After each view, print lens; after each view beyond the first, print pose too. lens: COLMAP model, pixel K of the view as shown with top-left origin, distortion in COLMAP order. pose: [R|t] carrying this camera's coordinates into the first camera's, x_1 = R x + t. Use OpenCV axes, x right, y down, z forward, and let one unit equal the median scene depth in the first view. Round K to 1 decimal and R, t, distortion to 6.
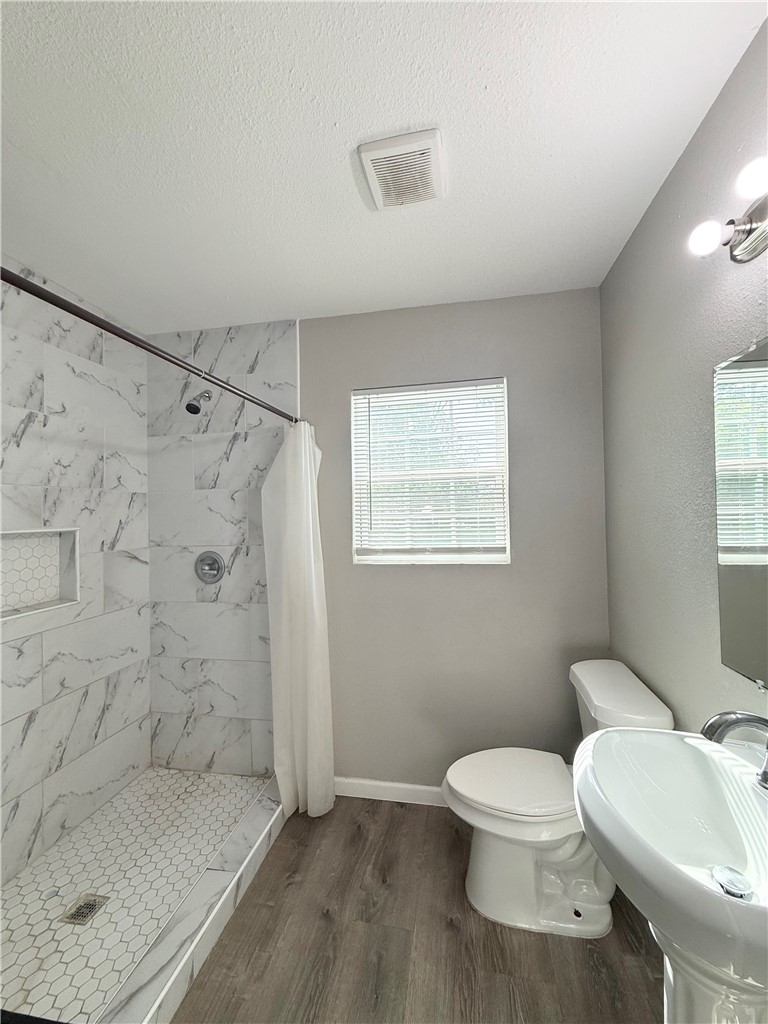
lens RADIAL K [[409.9, 0, 383.3], [0, 409.9, 510.6], [0, 0, 1]] dist [0.002851, 0.001395]
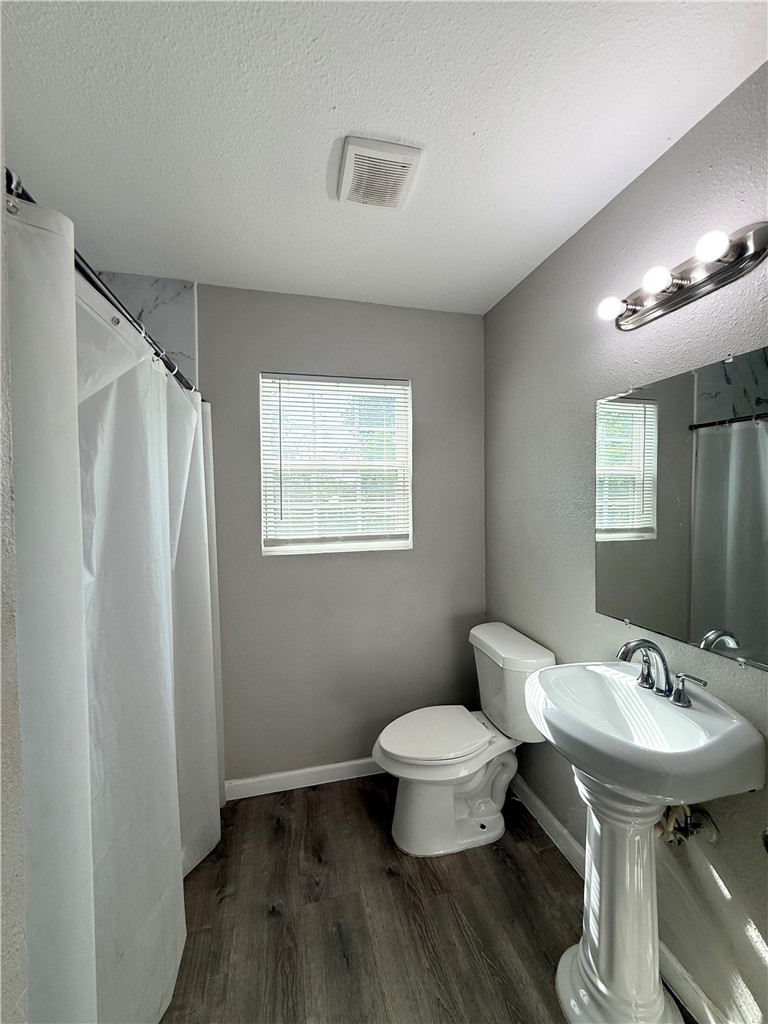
lens RADIAL K [[409.9, 0, 380.3], [0, 409.9, 510.5], [0, 0, 1]] dist [0.002851, 0.001395]
pose [[0.909129, 0.001860, 0.416510, -0.308456], [-0.011976, 0.999693, 0.021676, 0.001910], [-0.416342, -0.024695, 0.908873, 0.024907]]
